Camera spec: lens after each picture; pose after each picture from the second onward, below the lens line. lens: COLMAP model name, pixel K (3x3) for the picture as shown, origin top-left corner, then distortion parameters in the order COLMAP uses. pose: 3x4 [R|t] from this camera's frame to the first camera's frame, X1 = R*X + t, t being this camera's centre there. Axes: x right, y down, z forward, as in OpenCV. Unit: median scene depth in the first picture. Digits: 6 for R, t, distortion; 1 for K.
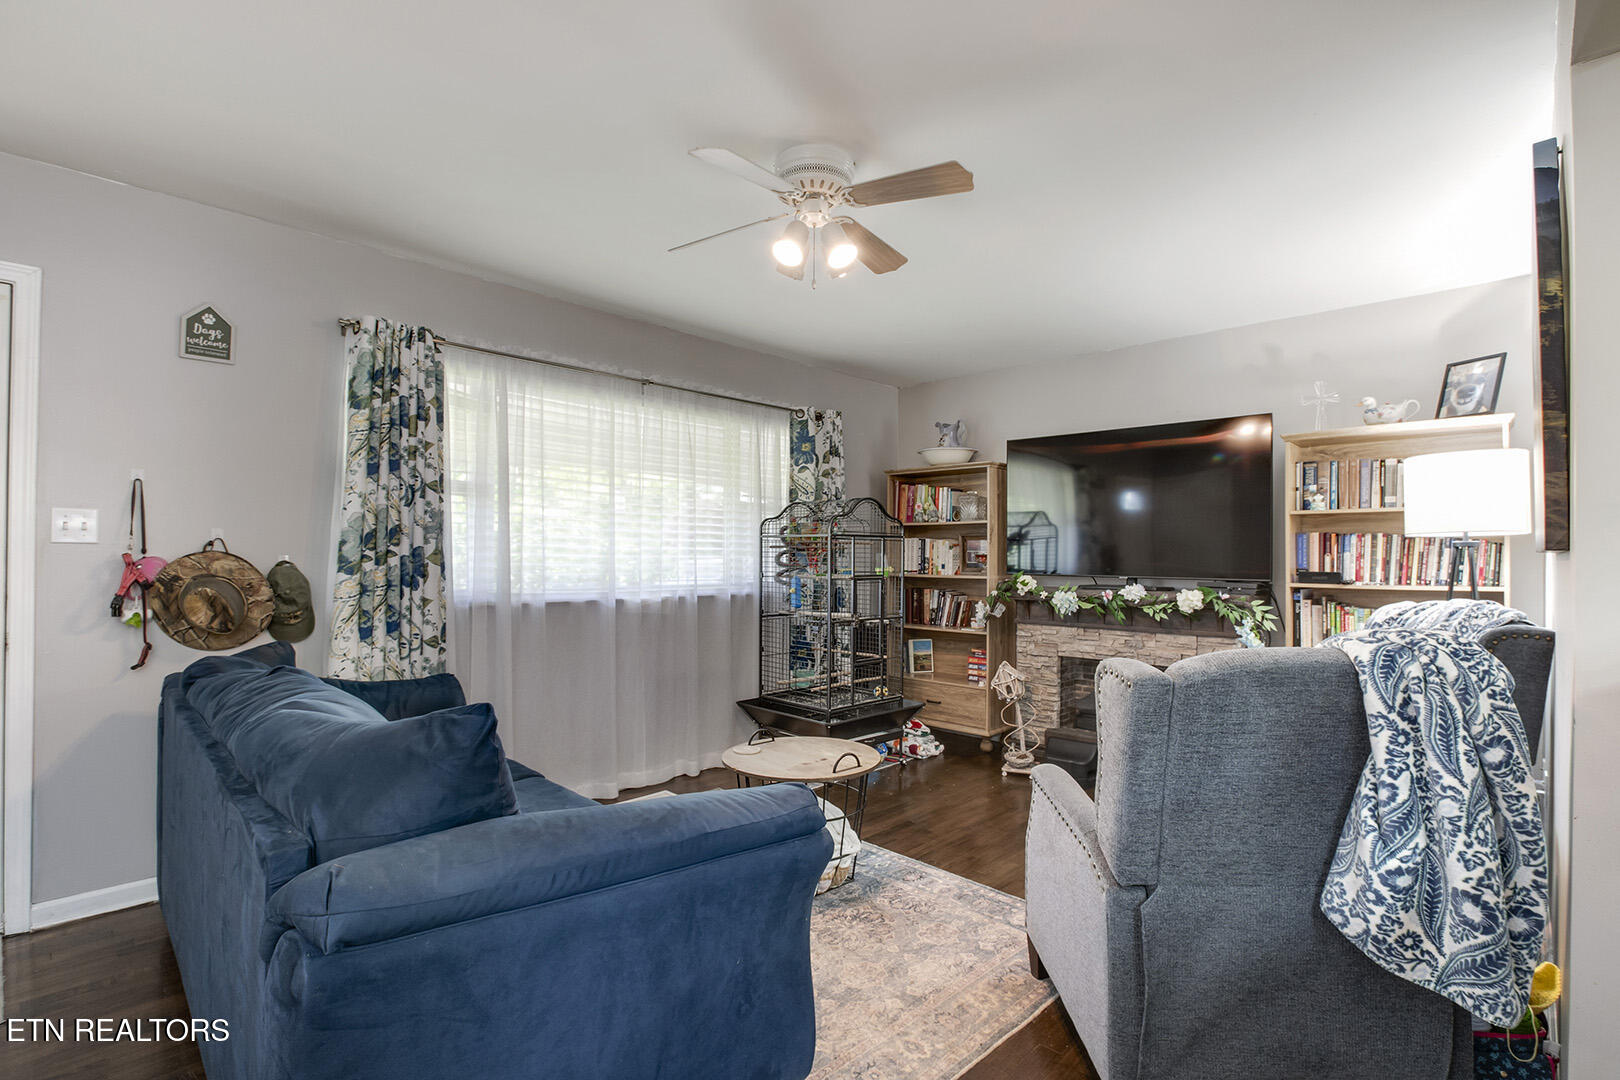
lens RADIAL K [[764.0, 0, 813.0], [0, 764.0, 552.1], [0, 0, 1]] dist [-0.030659, 0.007202]
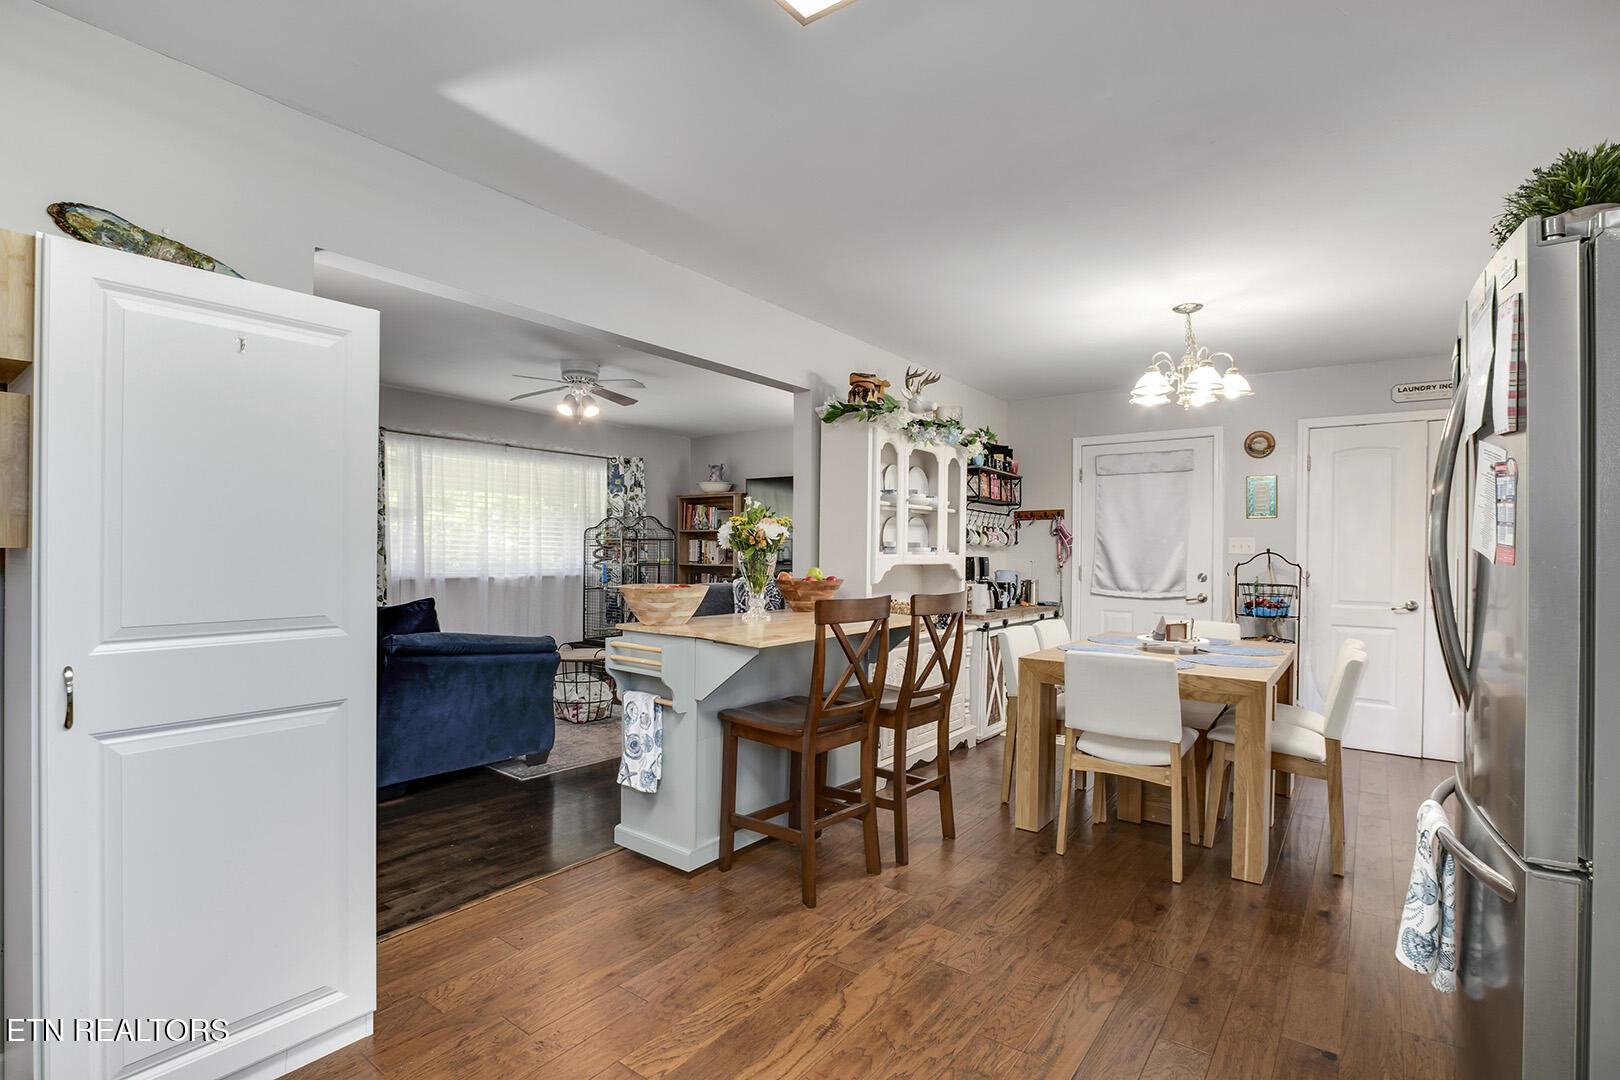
lens RADIAL K [[764.0, 0, 813.0], [0, 764.0, 552.1], [0, 0, 1]] dist [-0.030659, 0.007202]
pose [[0.992040, 0.002693, 0.125894, 0.214709], [-0.003245, 0.999986, 0.004177, -0.001402], [-0.125881, -0.004553, 0.992035, -0.671070]]
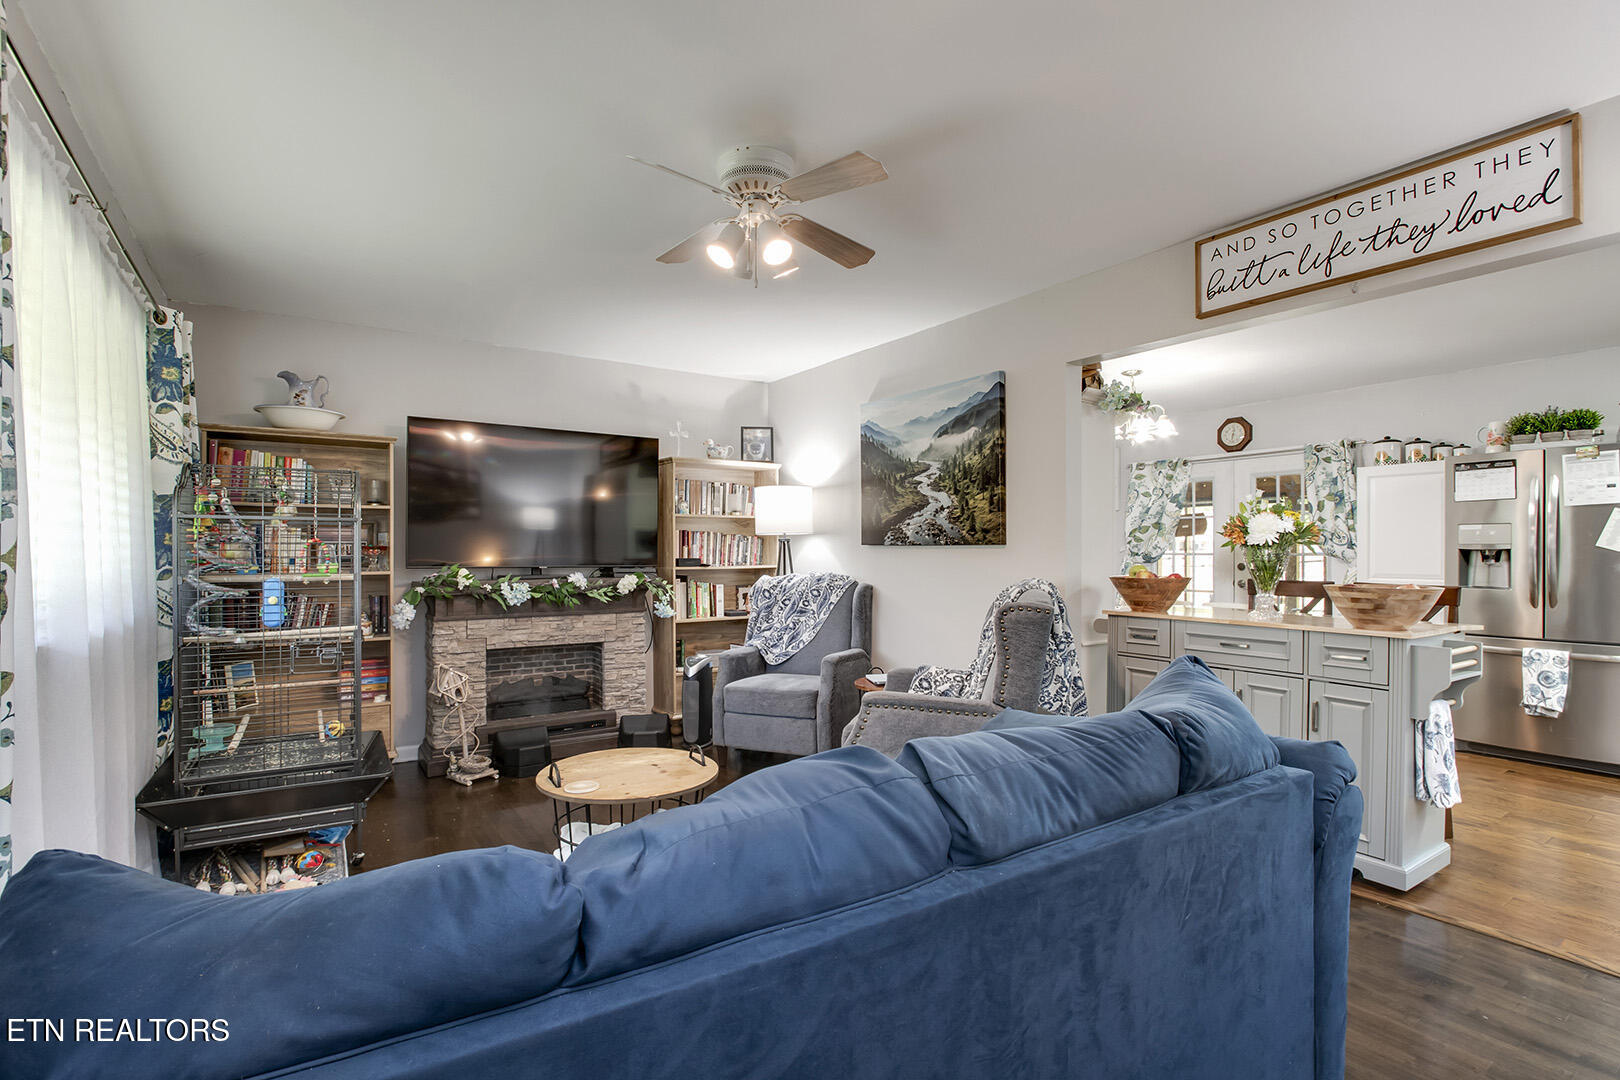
lens RADIAL K [[764.0, 0, 813.0], [0, 764.0, 552.1], [0, 0, 1]] dist [-0.030659, 0.007202]
pose [[0.209739, -0.008346, 0.977722, -0.552019], [-0.003874, 0.999949, 0.009367, 0.000498], [-0.977750, -0.005752, 0.209696, 0.393746]]
